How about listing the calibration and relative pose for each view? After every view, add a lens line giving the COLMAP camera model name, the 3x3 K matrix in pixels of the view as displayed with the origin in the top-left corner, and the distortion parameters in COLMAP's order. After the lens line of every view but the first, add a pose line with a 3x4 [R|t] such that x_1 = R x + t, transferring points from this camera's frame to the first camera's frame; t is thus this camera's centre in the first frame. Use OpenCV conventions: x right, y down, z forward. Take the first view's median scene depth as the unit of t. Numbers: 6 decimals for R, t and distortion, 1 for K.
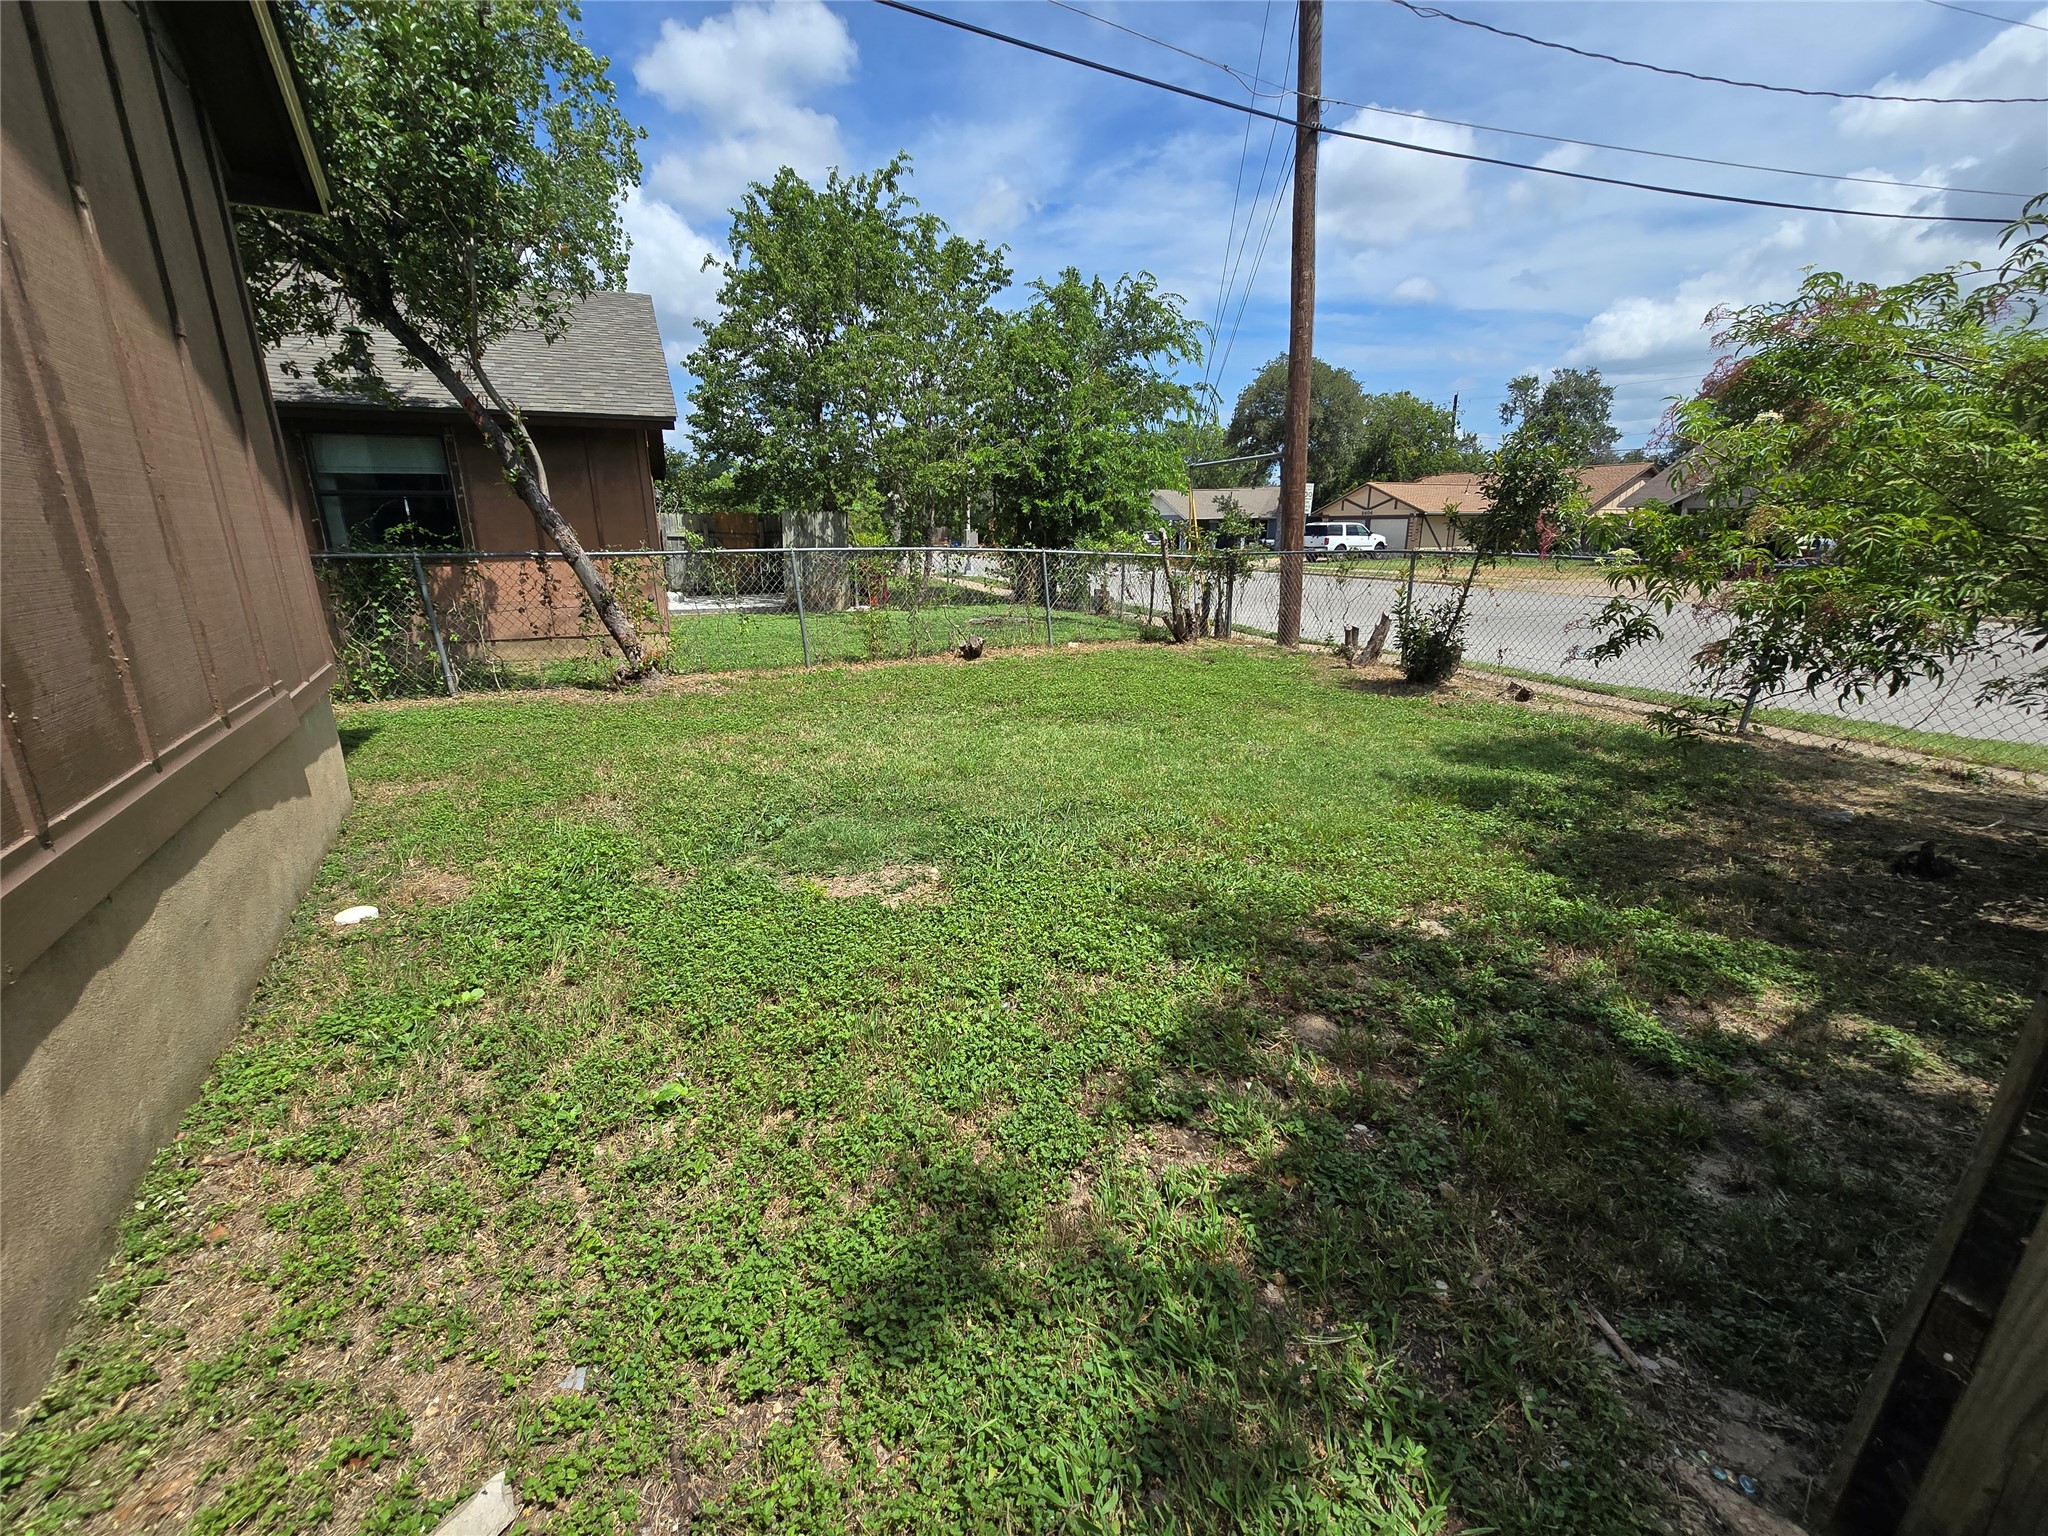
lens RADIAL K [[840.4, 0, 1024.7], [0, 840.4, 771.0], [0, 0, 1]] dist [-0.004324, 0.001421]
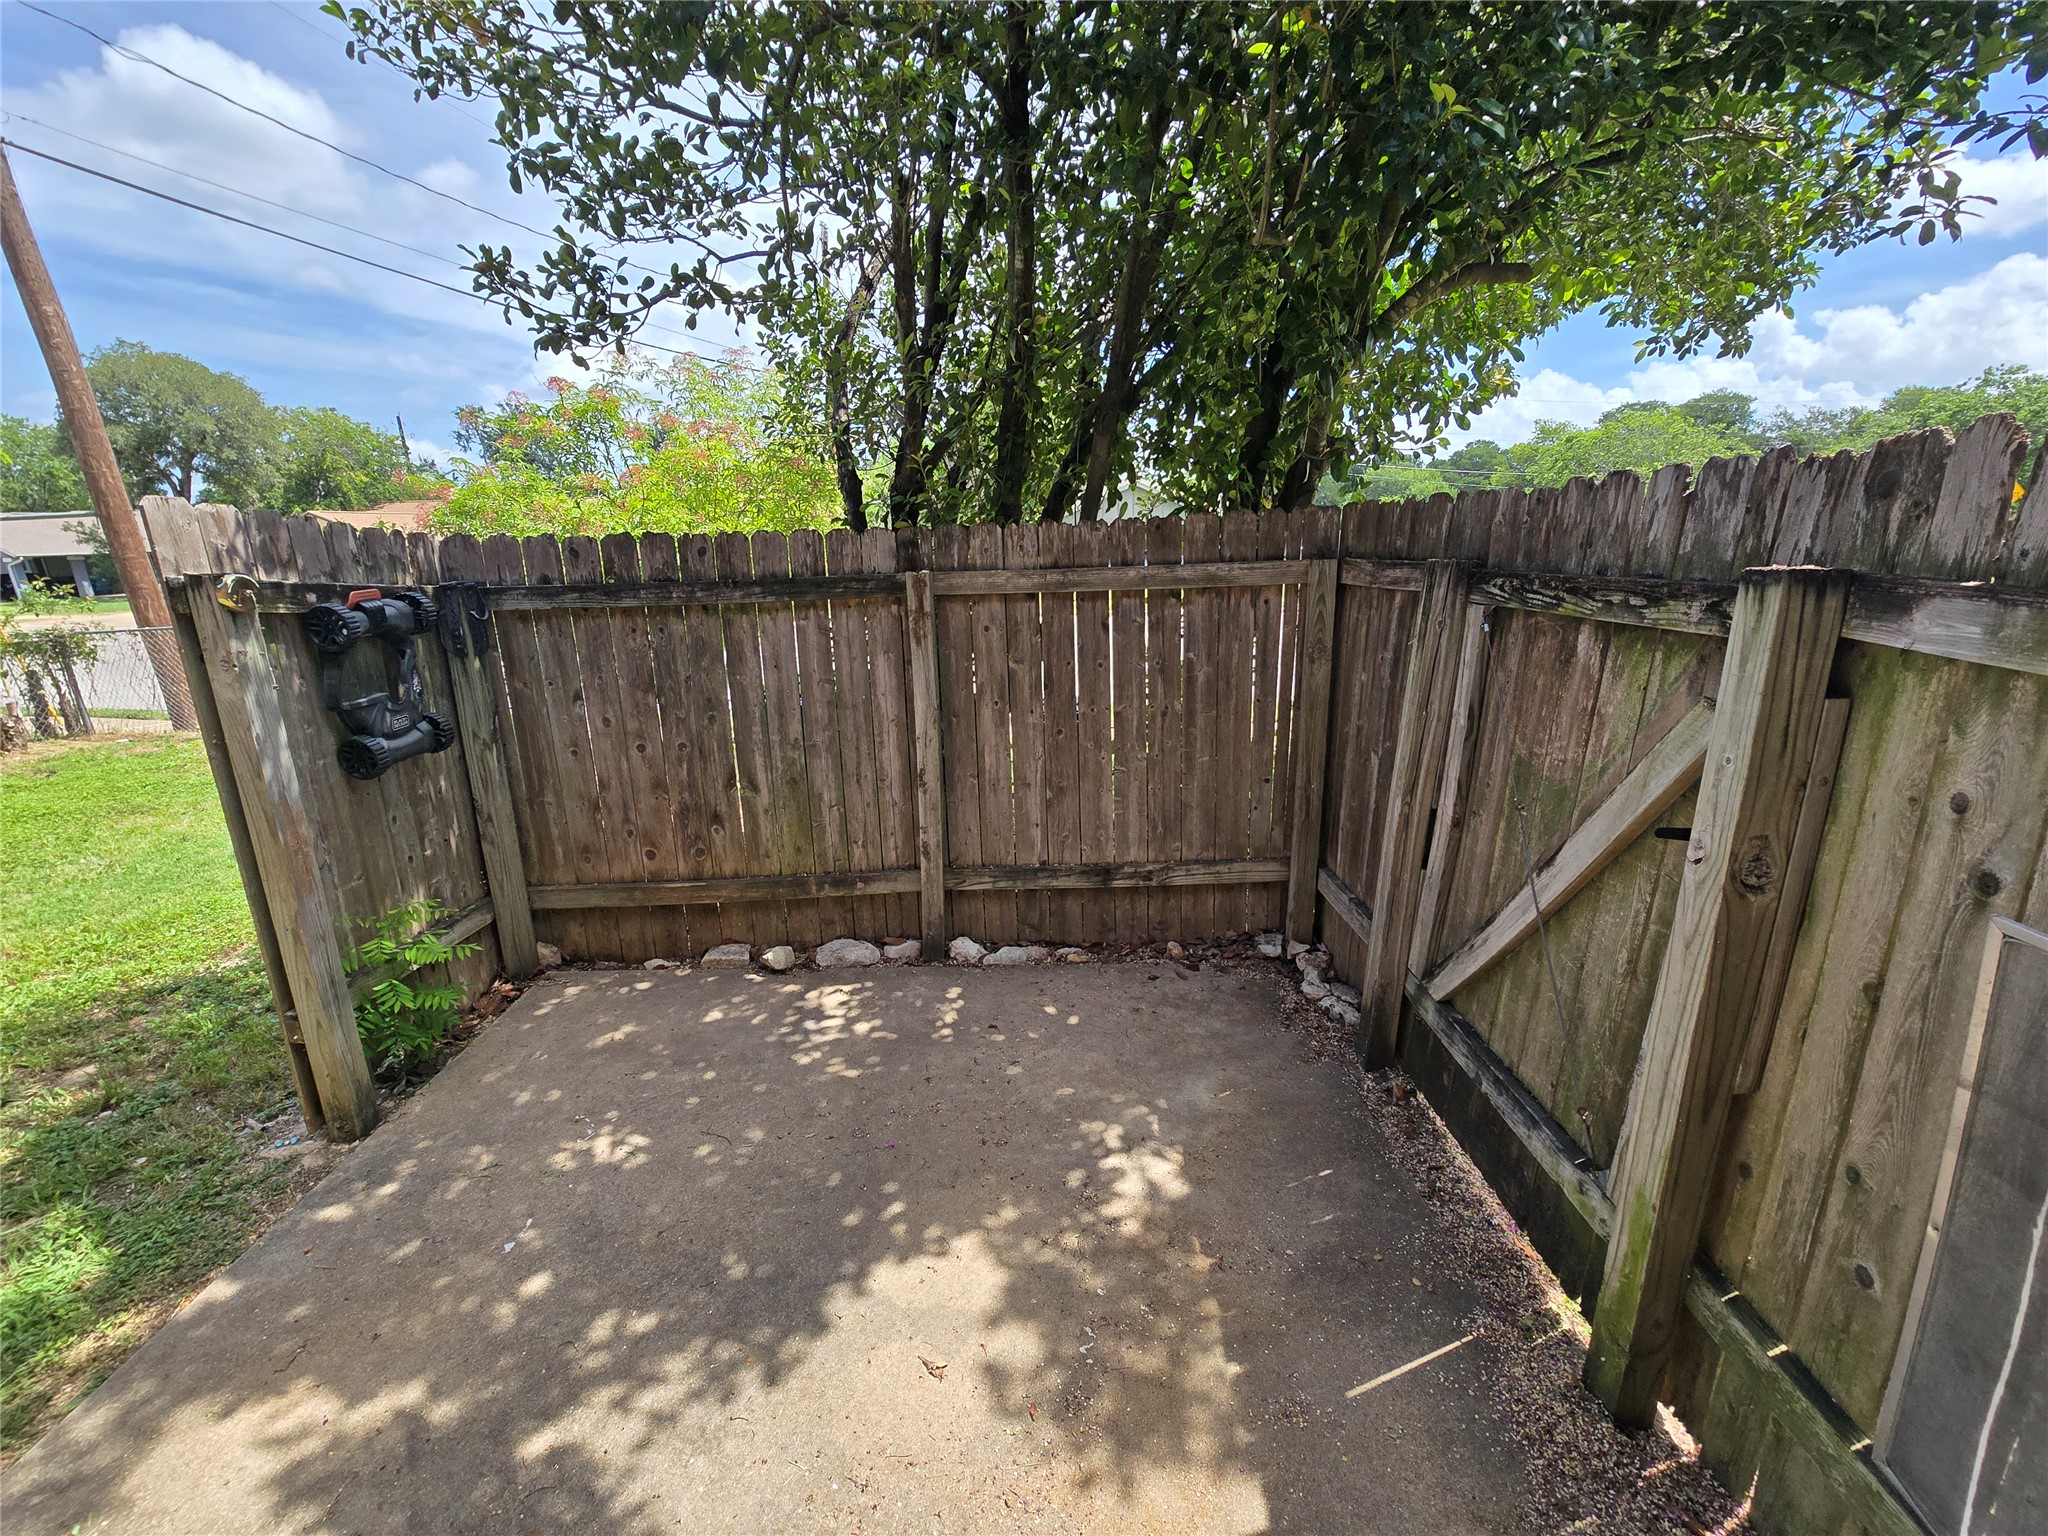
lens RADIAL K [[840.4, 0, 1027.2], [0, 840.4, 763.5], [0, 0, 1]] dist [-0.004324, 0.001421]
pose [[0.508159, -0.233085, 0.829124, 0.022891], [0.258905, 0.959497, 0.111056, 0.014144], [-0.821427, 0.158231, 0.547924, -0.189919]]
